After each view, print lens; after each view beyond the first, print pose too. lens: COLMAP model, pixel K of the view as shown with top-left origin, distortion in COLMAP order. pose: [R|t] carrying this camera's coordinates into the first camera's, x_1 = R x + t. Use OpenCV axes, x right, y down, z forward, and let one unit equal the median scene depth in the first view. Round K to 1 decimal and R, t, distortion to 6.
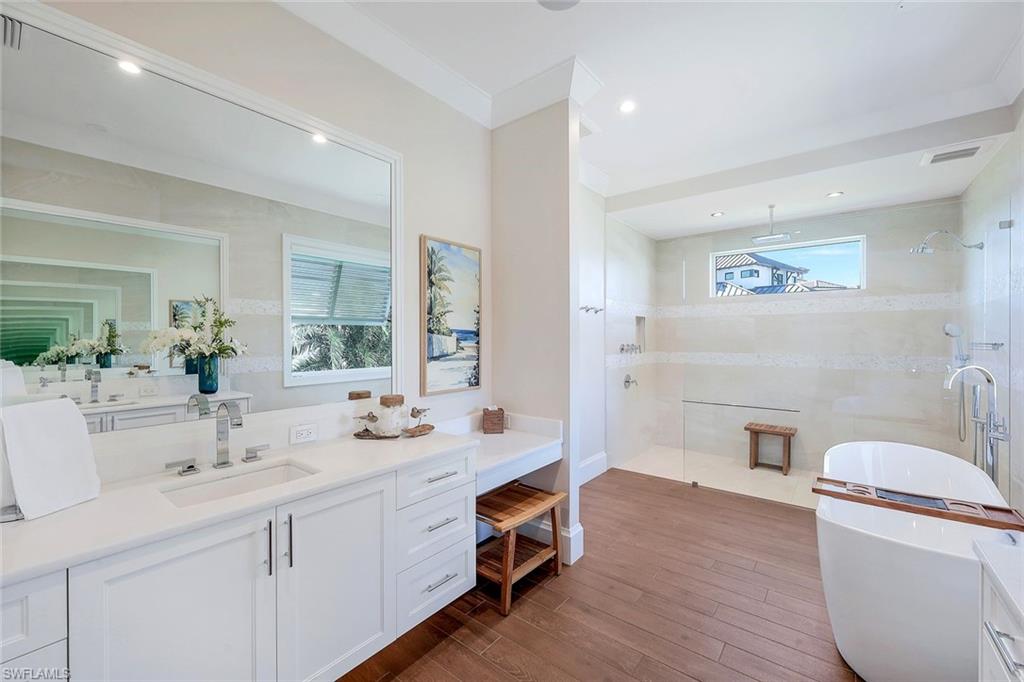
lens RADIAL K [[417.0, 0, 511.2], [0, 417.0, 337.1], [0, 0, 1]] dist [-0.000435, -0.000066]
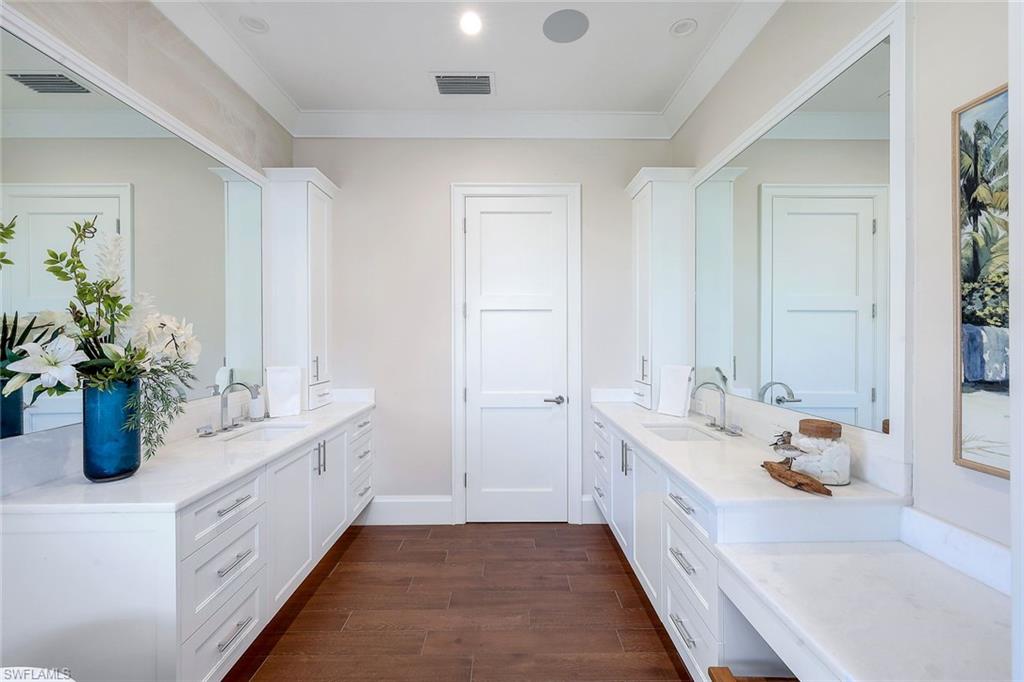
lens RADIAL K [[417.0, 0, 511.3], [0, 417.0, 335.0], [0, 0, 1]] dist [-0.000435, -0.000066]
pose [[-0.779004, 0.004362, -0.627004, 0.447924], [-0.003695, 0.999926, 0.011548, -0.001748], [0.627008, 0.011313, -0.778930, 1.035169]]
